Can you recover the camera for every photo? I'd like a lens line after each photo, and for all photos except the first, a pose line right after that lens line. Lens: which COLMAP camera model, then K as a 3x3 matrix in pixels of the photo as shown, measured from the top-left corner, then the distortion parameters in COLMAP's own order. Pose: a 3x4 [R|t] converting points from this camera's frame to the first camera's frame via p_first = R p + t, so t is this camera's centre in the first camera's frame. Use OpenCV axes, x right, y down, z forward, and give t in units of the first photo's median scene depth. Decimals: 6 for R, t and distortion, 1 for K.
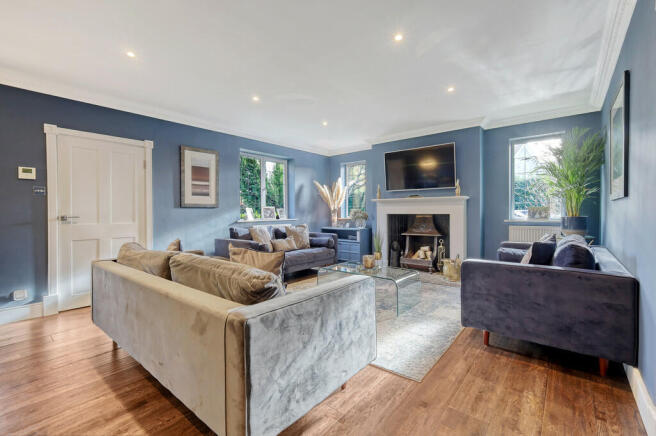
lens RADIAL K [[283.5, 0, 336.0], [0, 283.5, 215.1], [0, 0, 1]] dist [-0.001704, 0.000695]
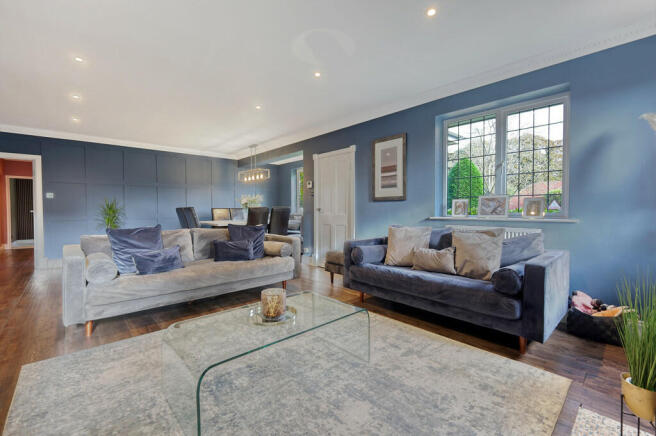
lens RADIAL K [[283.5, 0, 326.9], [0, 283.5, 219.7], [0, 0, 1]] dist [-0.001704, 0.000695]
pose [[-0.148935, 0.042718, -0.987924, 0.485919], [-0.007527, 0.998989, 0.044331, -0.003541], [0.988818, 0.014039, -0.148463, 0.960815]]
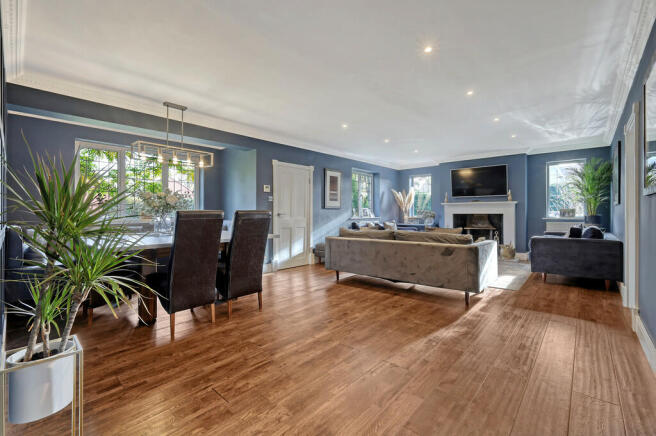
lens RADIAL K [[283.5, 0, 335.2], [0, 283.5, 214.1], [0, 0, 1]] dist [-0.001704, 0.000695]
pose [[0.999242, 0.003427, -0.038780, -0.419614], [-0.003761, 0.999956, -0.008542, 0.014668], [0.038749, 0.008681, 0.999211, -0.499836]]
